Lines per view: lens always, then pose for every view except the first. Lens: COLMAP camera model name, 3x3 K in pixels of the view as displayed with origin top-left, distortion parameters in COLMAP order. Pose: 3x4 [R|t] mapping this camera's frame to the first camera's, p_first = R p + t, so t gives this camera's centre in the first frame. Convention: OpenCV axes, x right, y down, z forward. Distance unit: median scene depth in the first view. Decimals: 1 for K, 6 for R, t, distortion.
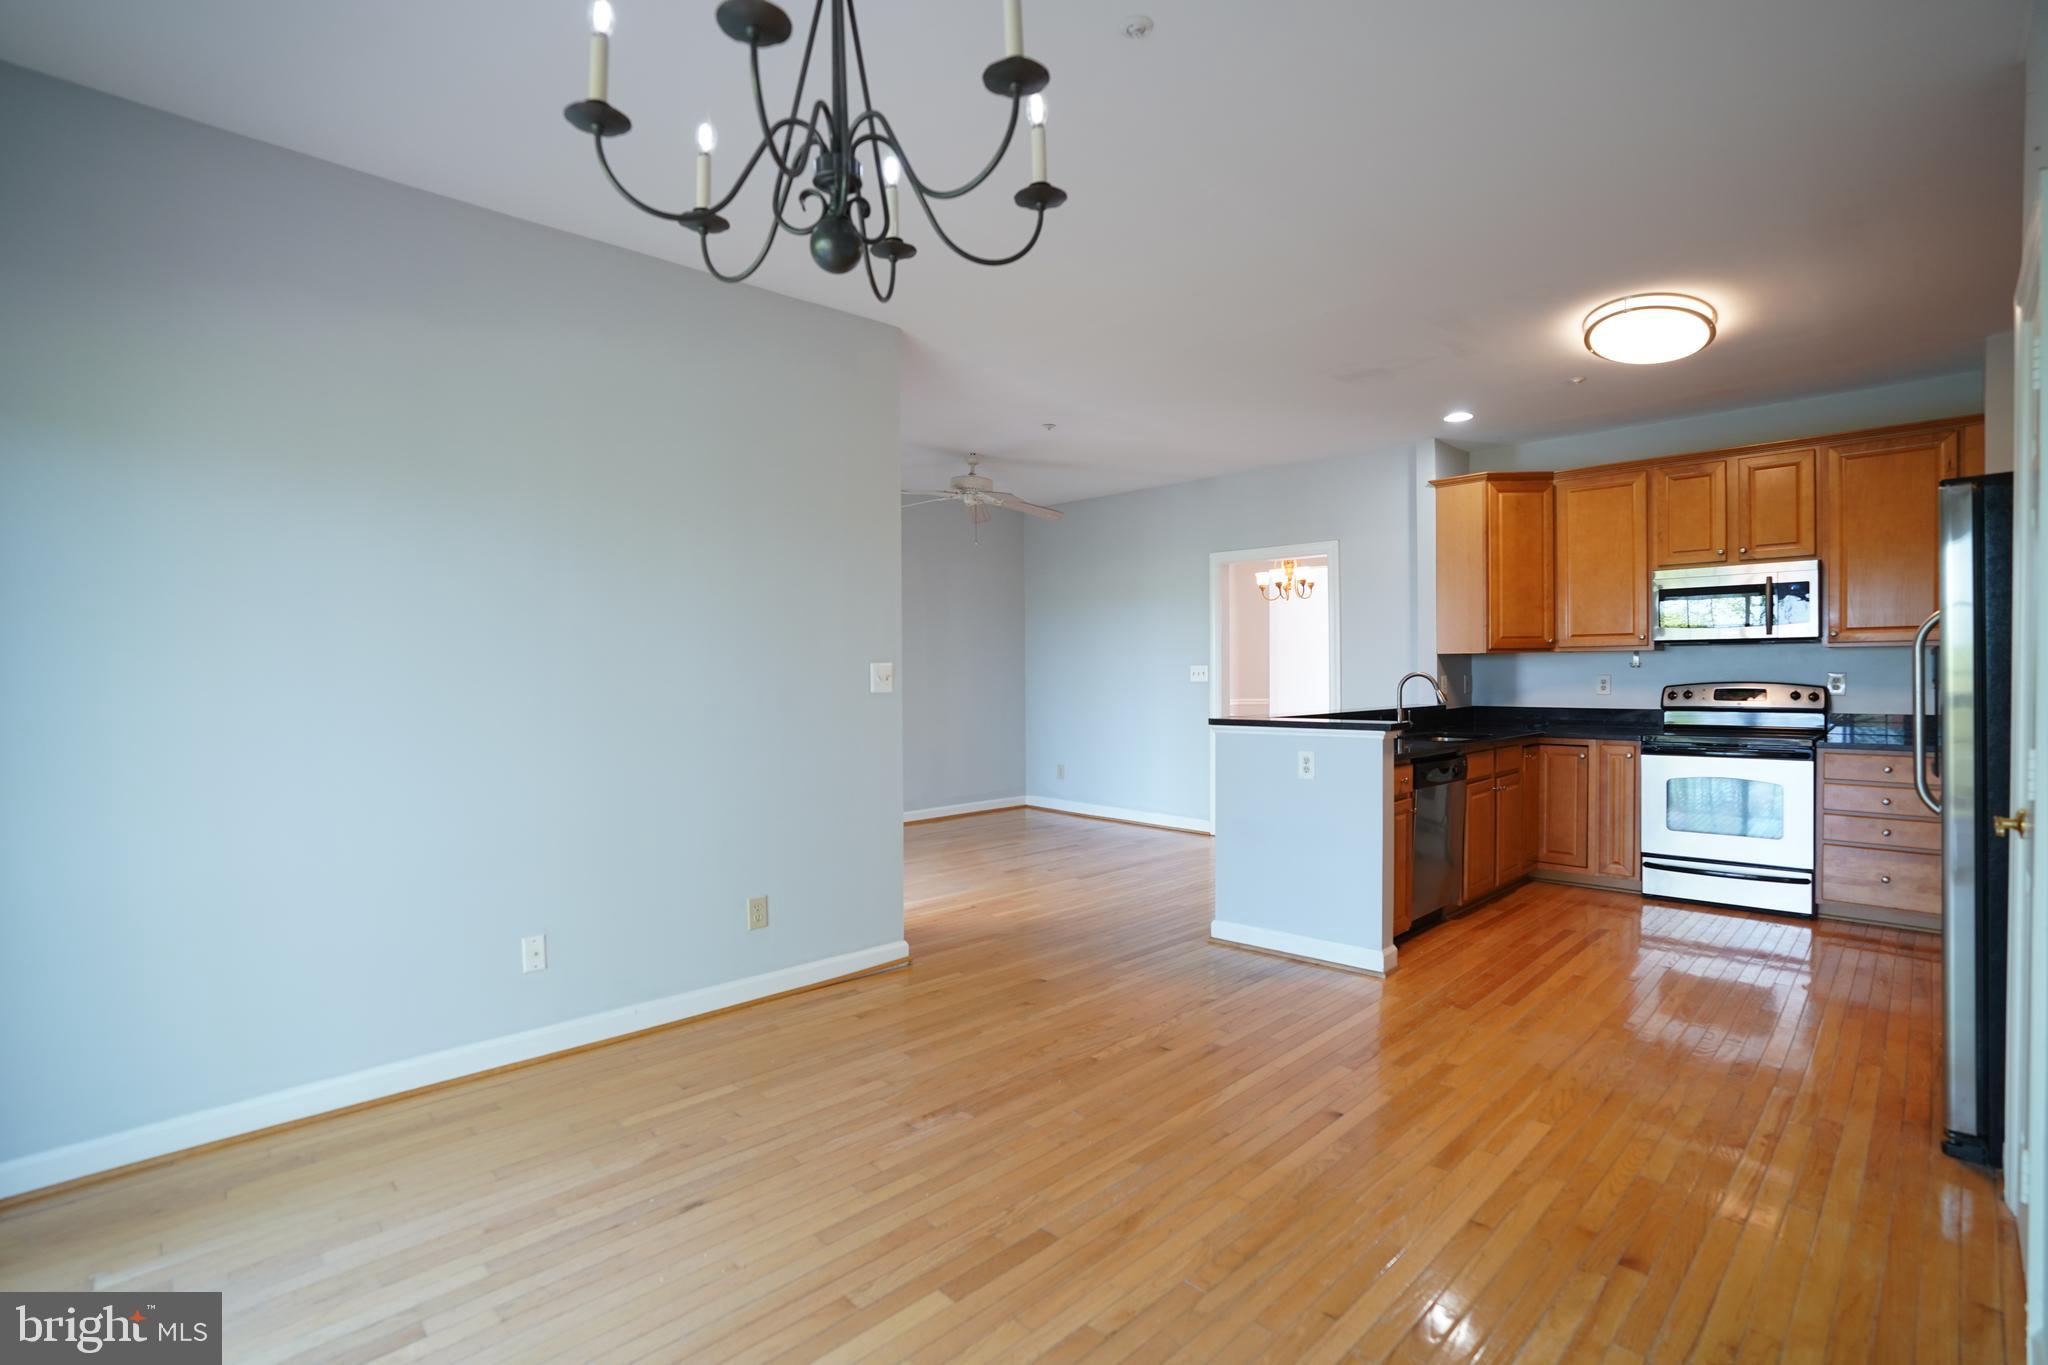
lens RADIAL K [[940.5, 0, 1014.4], [0, 940.5, 684.8], [0, 0, 1]] dist [-0.058035, 0.021261]
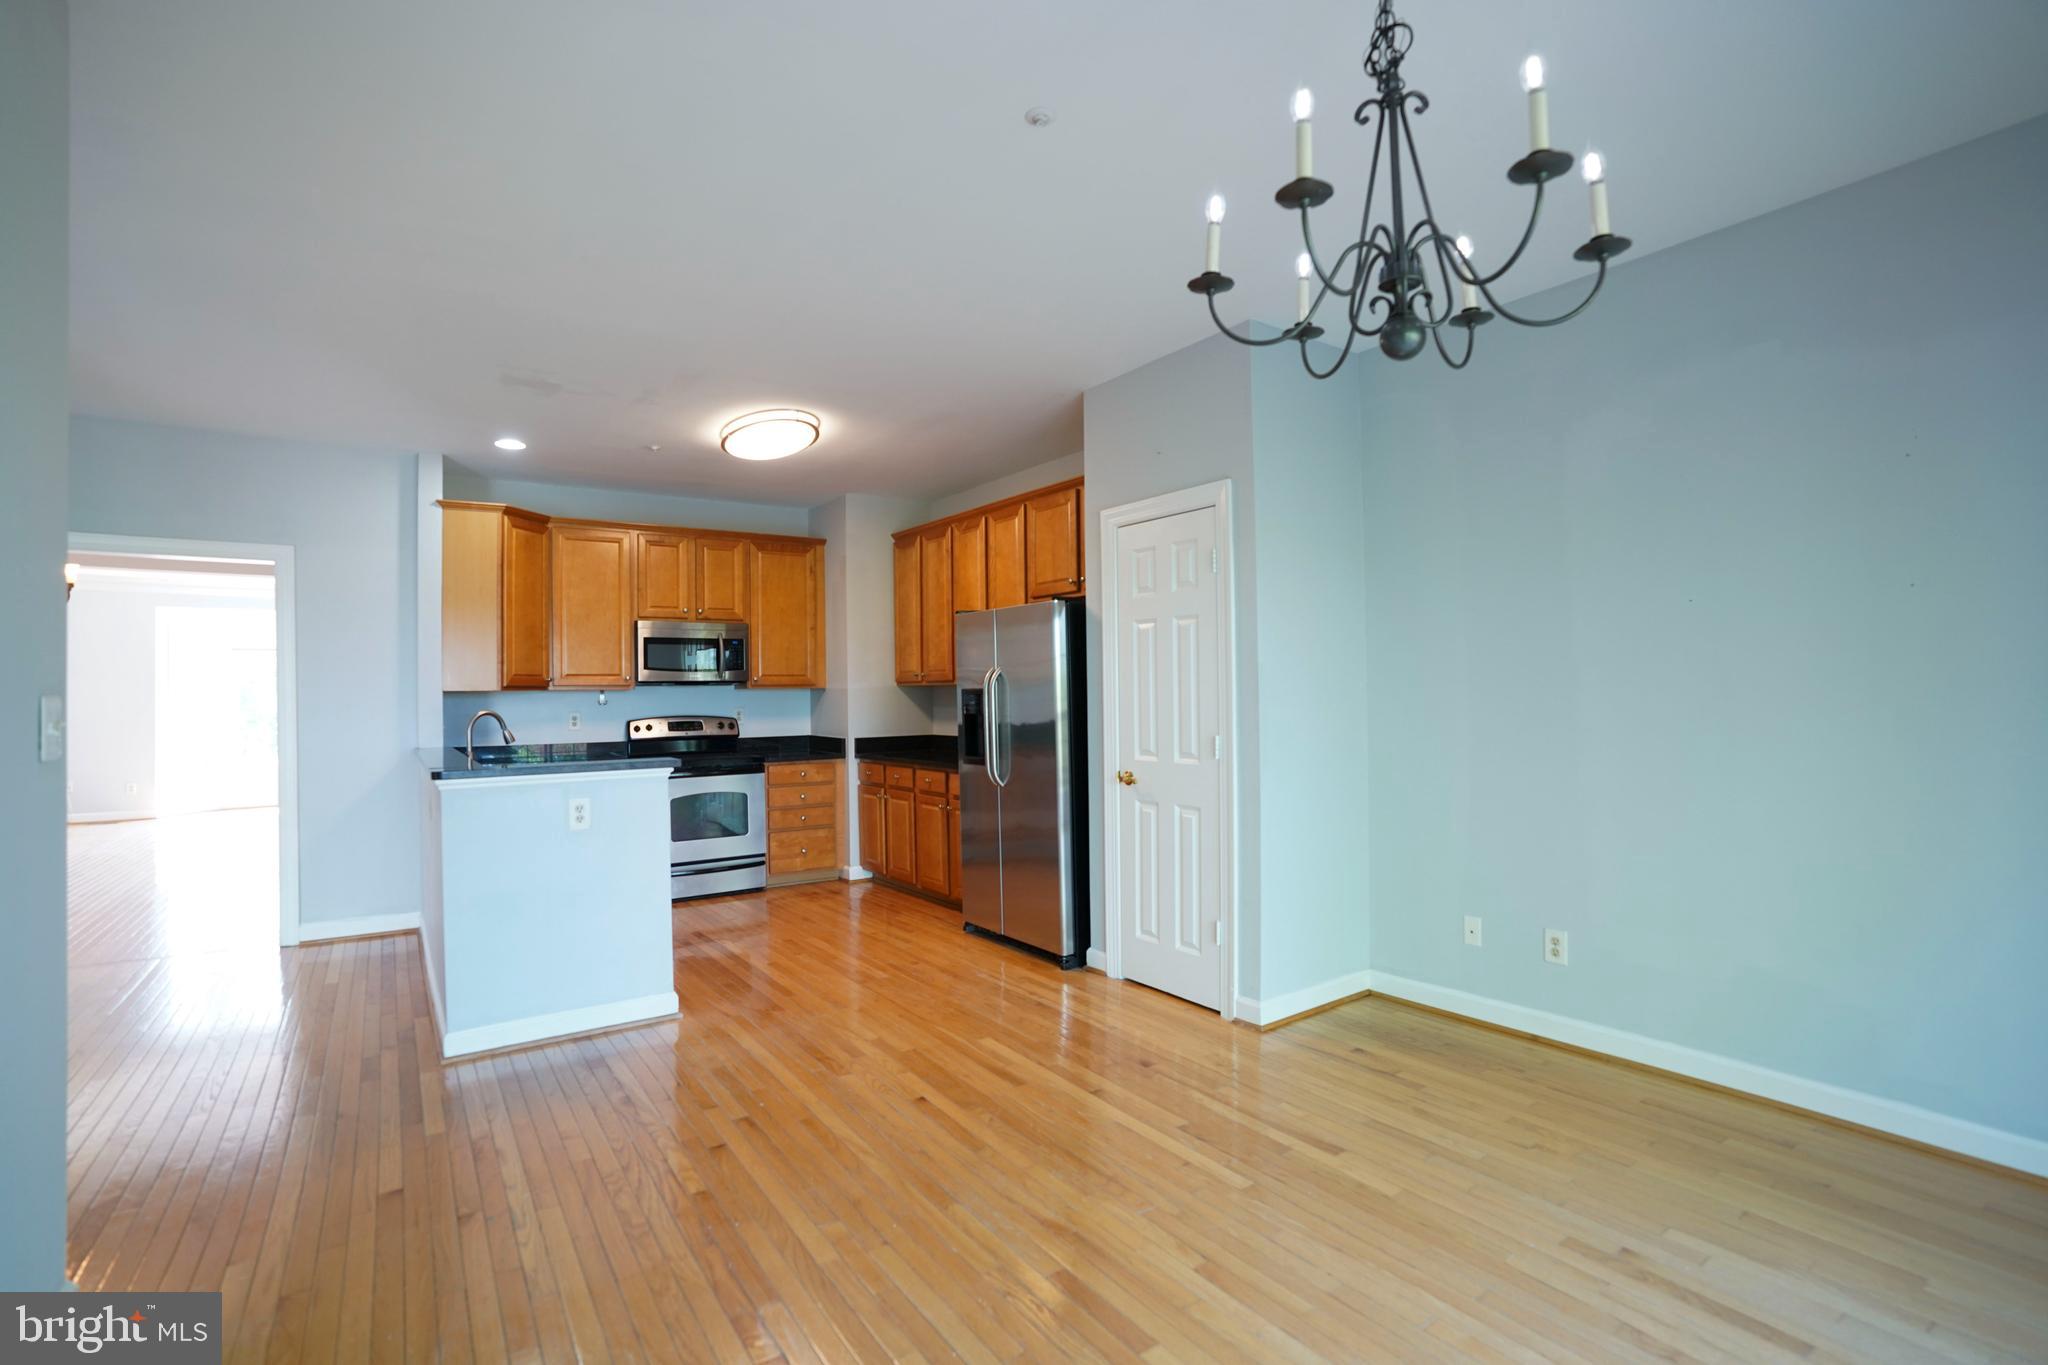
lens RADIAL K [[940.5, 0, 1014.4], [0, 940.5, 684.8], [0, 0, 1]] dist [-0.058035, 0.021261]
pose [[0.183493, 0.017055, 0.982873, -0.536668], [0.028950, 0.999322, -0.022745, -0.005143], [-0.982595, 0.032628, 0.182875, 0.480100]]
